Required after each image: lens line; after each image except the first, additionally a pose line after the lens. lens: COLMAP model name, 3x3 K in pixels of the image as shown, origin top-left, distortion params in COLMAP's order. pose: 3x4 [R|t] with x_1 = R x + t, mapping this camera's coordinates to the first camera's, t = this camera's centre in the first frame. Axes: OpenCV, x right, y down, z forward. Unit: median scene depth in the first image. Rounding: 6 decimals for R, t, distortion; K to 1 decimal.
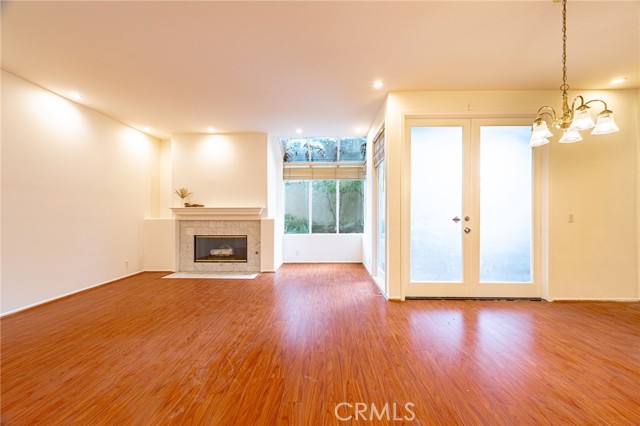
lens RADIAL K [[252.6, 0, 320.0], [0, 252.6, 212.3], [0, 0, 1]] dist [0.001843, 0.000441]
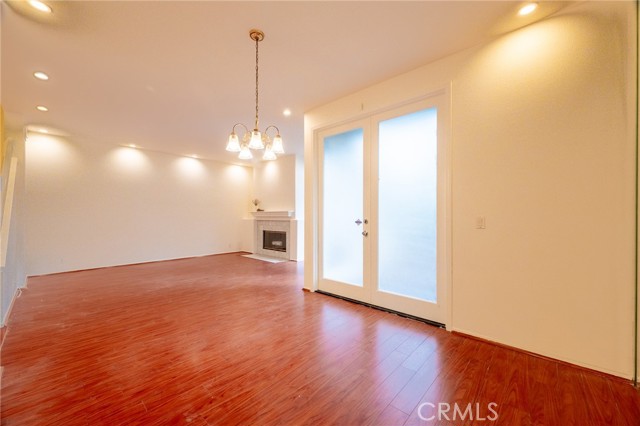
lens RADIAL K [[252.6, 0, 322.0], [0, 252.6, 214.6], [0, 0, 1]] dist [0.001843, 0.000441]
pose [[0.753199, -0.000937, -0.657792, 1.081942], [-0.000592, 0.999998, -0.002103, 0.001183], [0.657792, 0.001973, 0.753197, 0.162053]]
